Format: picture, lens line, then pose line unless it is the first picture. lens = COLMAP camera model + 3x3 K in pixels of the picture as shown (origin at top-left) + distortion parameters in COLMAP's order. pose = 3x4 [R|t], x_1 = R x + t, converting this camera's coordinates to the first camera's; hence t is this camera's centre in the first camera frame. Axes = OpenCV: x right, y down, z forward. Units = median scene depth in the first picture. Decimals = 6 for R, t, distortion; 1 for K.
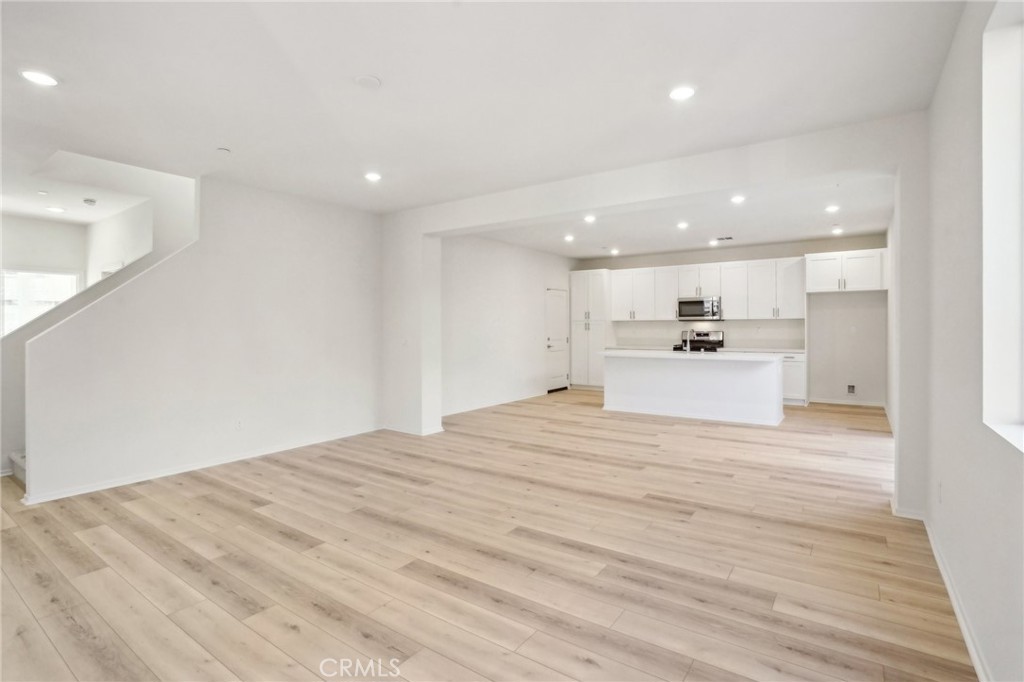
lens RADIAL K [[493.3, 0, 512.0], [0, 493.3, 341.0], [0, 0, 1]] dist [0.002841, 0.000521]
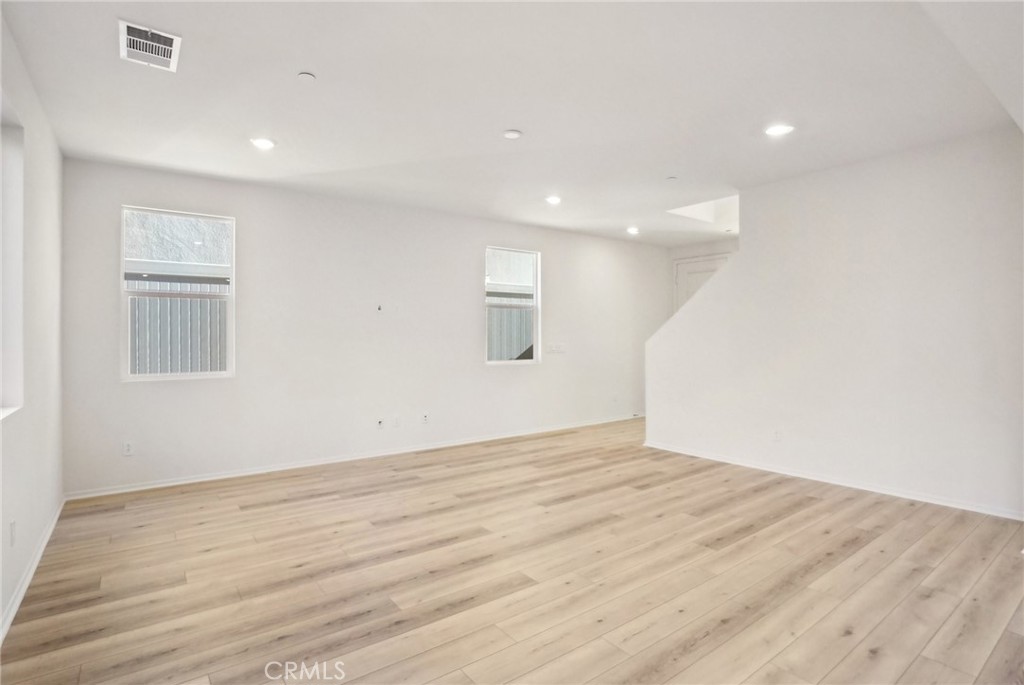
lens RADIAL K [[493.3, 0, 512.0], [0, 493.3, 342.5], [0, 0, 1]] dist [0.002841, 0.000521]
pose [[-0.309878, 0.007821, -0.950744, 0.886332], [-0.006941, 0.999921, 0.010488, -0.035675], [0.950751, 0.009849, -0.309799, 1.330110]]
